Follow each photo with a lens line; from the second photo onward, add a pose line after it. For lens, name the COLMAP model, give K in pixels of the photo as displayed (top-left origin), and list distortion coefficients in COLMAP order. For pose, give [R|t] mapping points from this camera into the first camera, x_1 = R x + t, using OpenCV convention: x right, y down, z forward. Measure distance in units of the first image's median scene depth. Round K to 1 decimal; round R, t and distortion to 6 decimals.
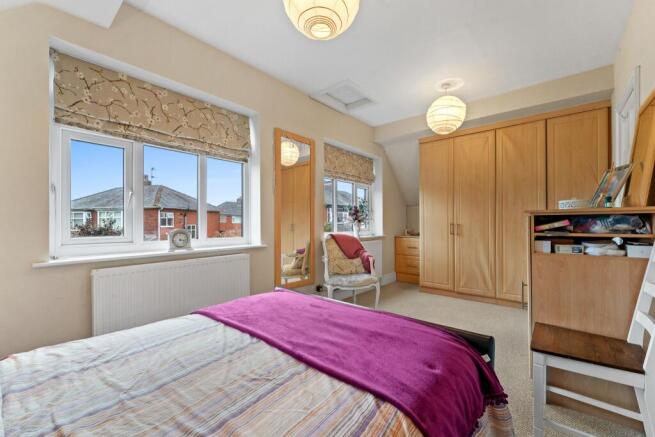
lens RADIAL K [[264.9, 0, 329.8], [0, 264.9, 220.9], [0, 0, 1]] dist [0.000473, -0.000316]
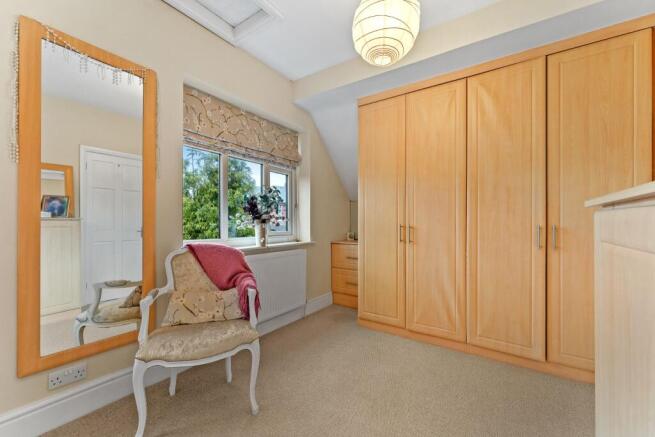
lens RADIAL K [[264.9, 0, 329.8], [0, 264.9, 220.9], [0, 0, 1]] dist [0.000473, -0.000316]
pose [[0.993048, 0.004389, 0.117631, 0.215021], [-0.004702, 0.999986, 0.002385, -0.002321], [-0.117619, -0.002921, 0.993055, 0.387715]]
